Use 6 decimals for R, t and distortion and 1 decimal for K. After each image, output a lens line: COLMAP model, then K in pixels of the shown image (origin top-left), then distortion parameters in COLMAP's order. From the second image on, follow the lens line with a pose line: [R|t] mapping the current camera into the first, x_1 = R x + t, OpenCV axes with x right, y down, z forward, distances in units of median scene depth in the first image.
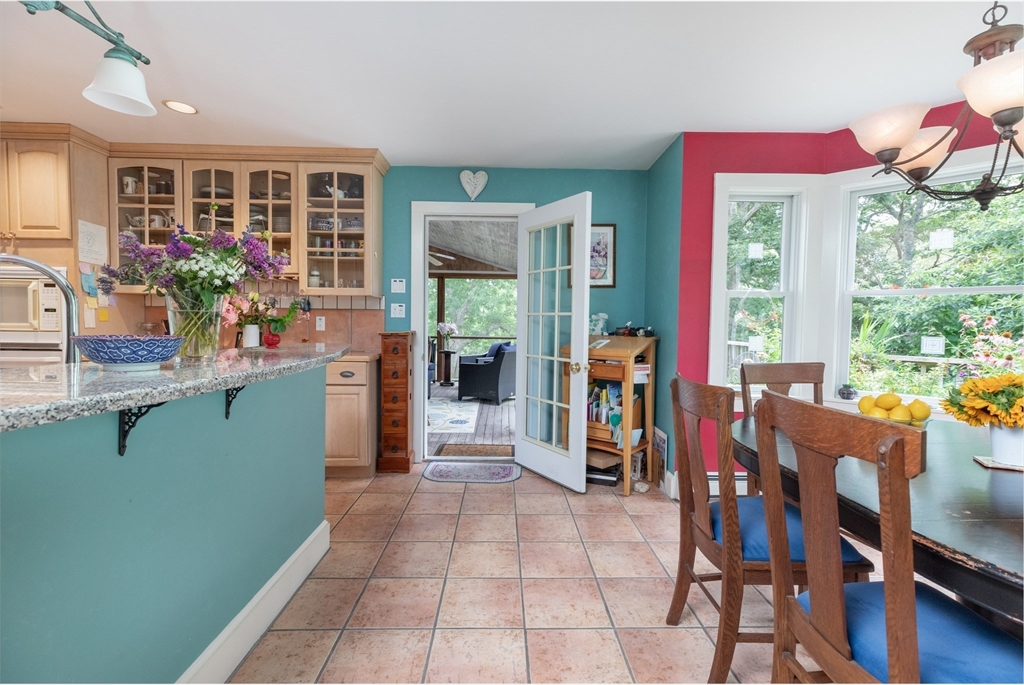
lens RADIAL K [[472.4, 0, 507.6], [0, 472.4, 338.0], [0, 0, 1]] dist [0.007850, -0.002207]
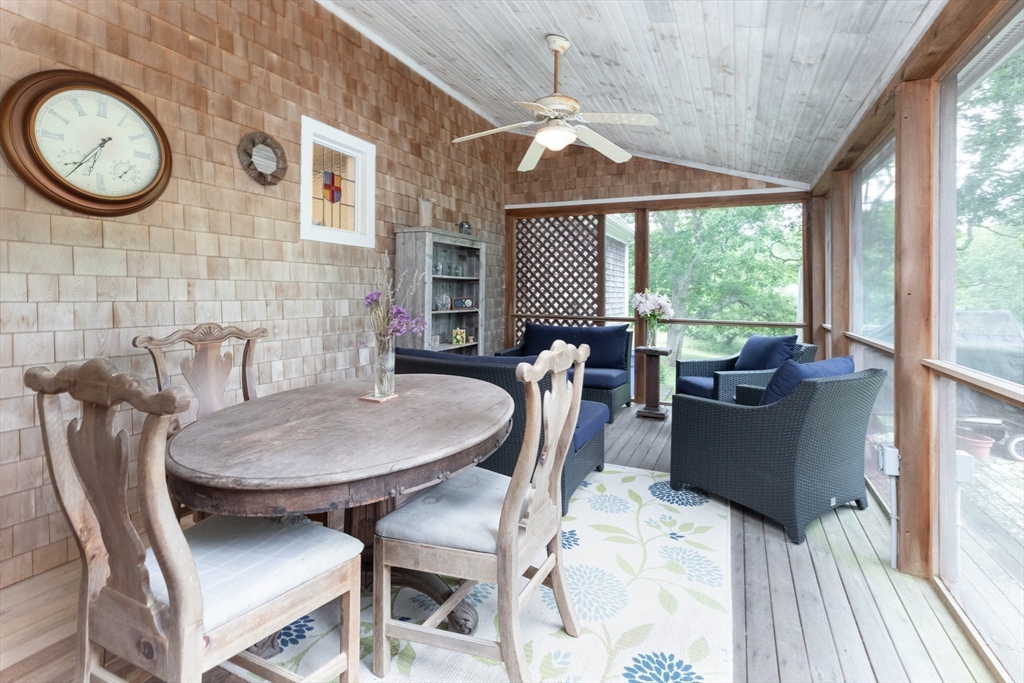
lens RADIAL K [[472.4, 0, 527.8], [0, 472.4, 288.3], [0, 0, 1]] dist [0.007850, -0.002207]
pose [[0.912963, -0.011841, -0.407870, -0.073861], [-0.007786, 0.998891, -0.046428, -0.022932], [0.407968, 0.045563, 0.911859, 0.856898]]
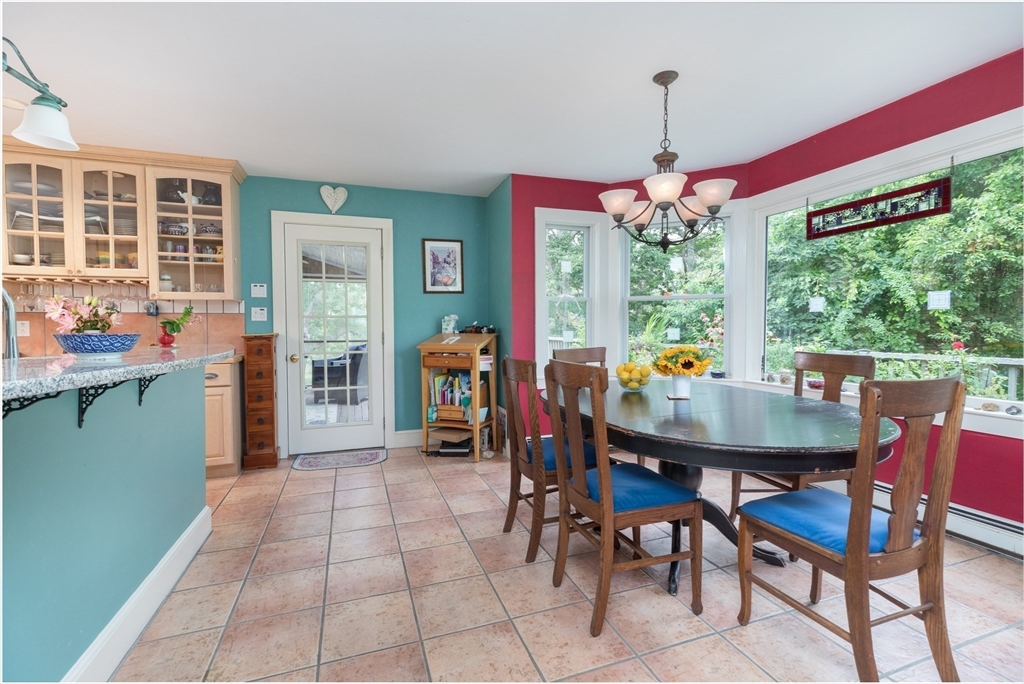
lens RADIAL K [[472.4, 0, 521.0], [0, 472.4, 342.5], [0, 0, 1]] dist [0.007850, -0.002207]
pose [[0.943981, -0.028672, 0.328752, -0.035895], [0.027617, 0.999588, 0.007879, 0.013649], [-0.328842, 0.001641, 0.944383, -0.199916]]
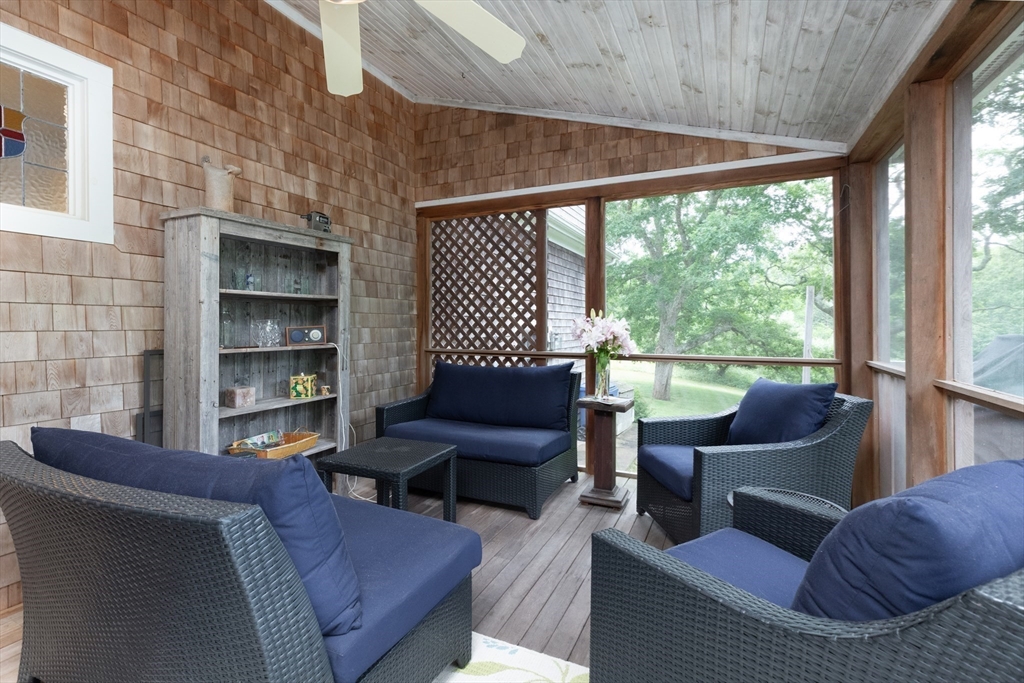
lens RADIAL K [[472.4, 0, 507.1], [0, 472.4, 332.9], [0, 0, 1]] dist [0.007850, -0.002207]
pose [[0.902944, -0.011830, -0.429594, -0.078444], [0.004432, 0.999824, -0.018218, -0.026711], [0.429734, 0.014545, 0.902838, 1.191662]]
